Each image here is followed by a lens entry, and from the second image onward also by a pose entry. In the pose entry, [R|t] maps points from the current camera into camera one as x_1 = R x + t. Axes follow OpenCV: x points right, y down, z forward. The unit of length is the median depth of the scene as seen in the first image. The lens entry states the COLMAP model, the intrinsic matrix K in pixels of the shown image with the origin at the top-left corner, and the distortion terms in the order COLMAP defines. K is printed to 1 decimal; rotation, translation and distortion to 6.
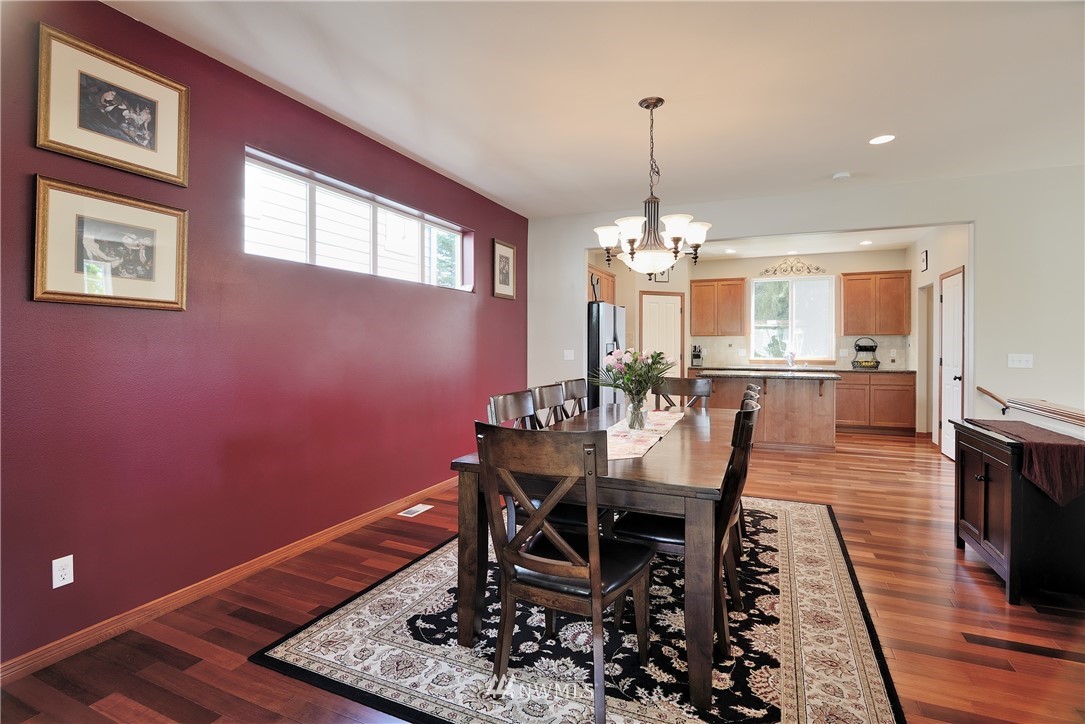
lens RADIAL K [[533.4, 0, 523.3], [0, 533.4, 348.0], [0, 0, 1]] dist [-0.022507, -0.001119]
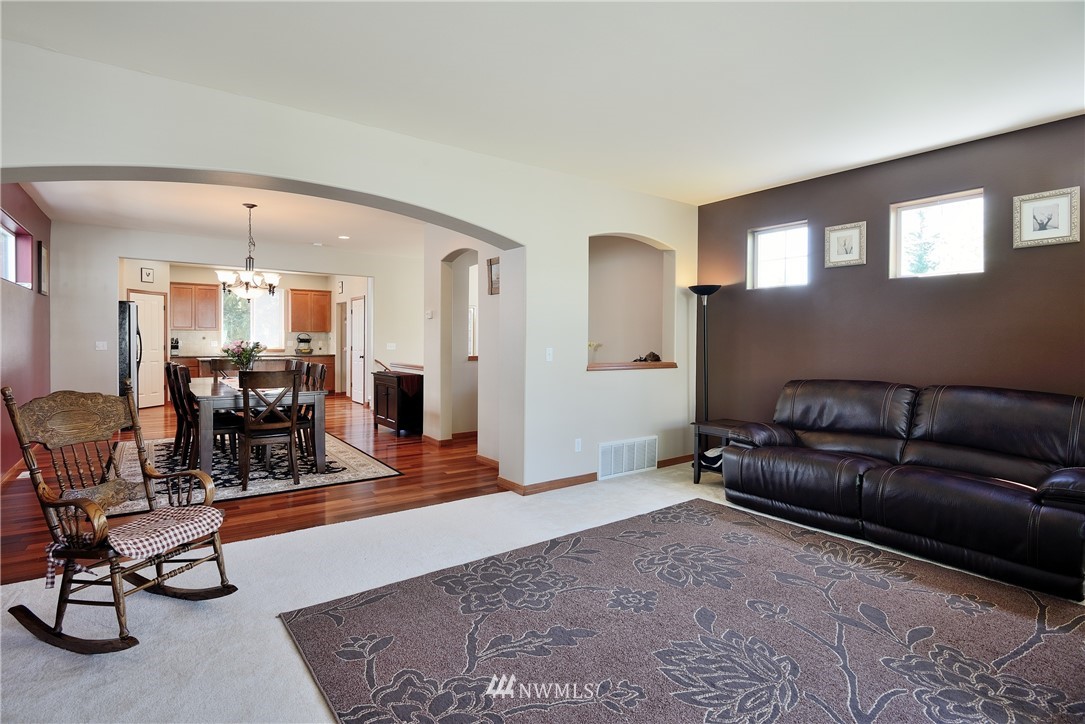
lens RADIAL K [[533.4, 0, 523.3], [0, 533.4, 348.0], [0, 0, 1]] dist [-0.022507, -0.001119]
pose [[0.504080, -0.010071, 0.863598, -0.330904], [-0.001320, 0.999922, 0.012431, 0.001990], [-0.863656, -0.007407, 0.504028, -0.282336]]
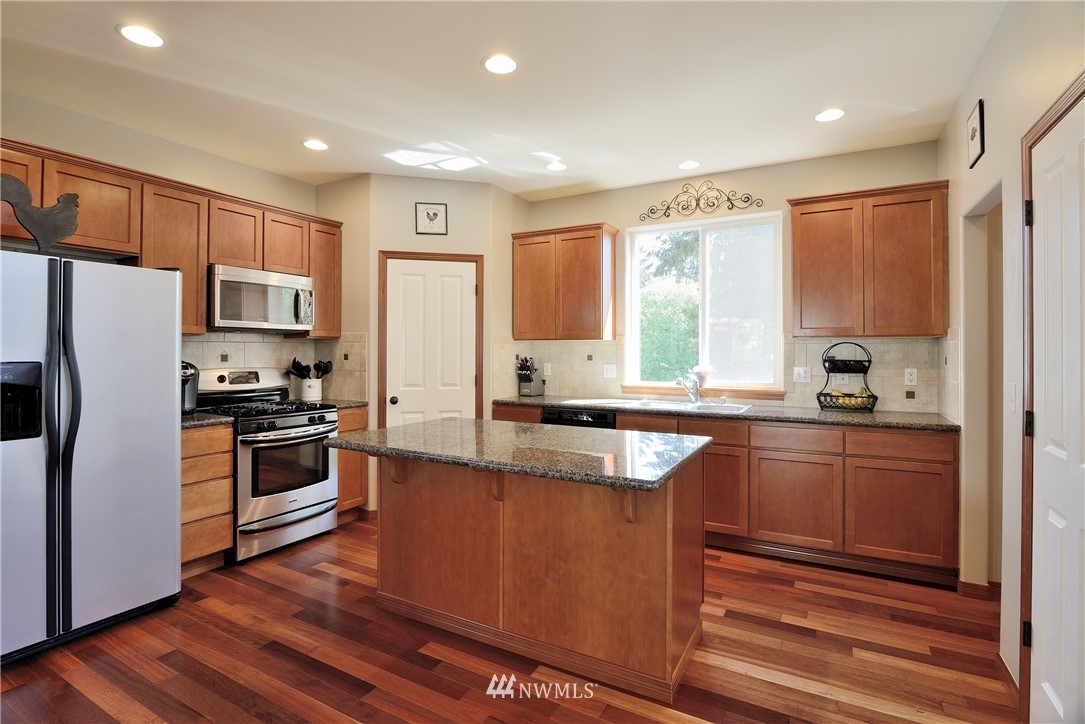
lens RADIAL K [[533.4, 0, 523.3], [0, 533.4, 348.0], [0, 0, 1]] dist [-0.022507, -0.001119]
pose [[0.995926, -0.000448, -0.090170, 0.420107], [-0.000145, 0.999978, -0.006569, -0.012080], [0.090171, 0.006555, 0.995905, 0.533078]]
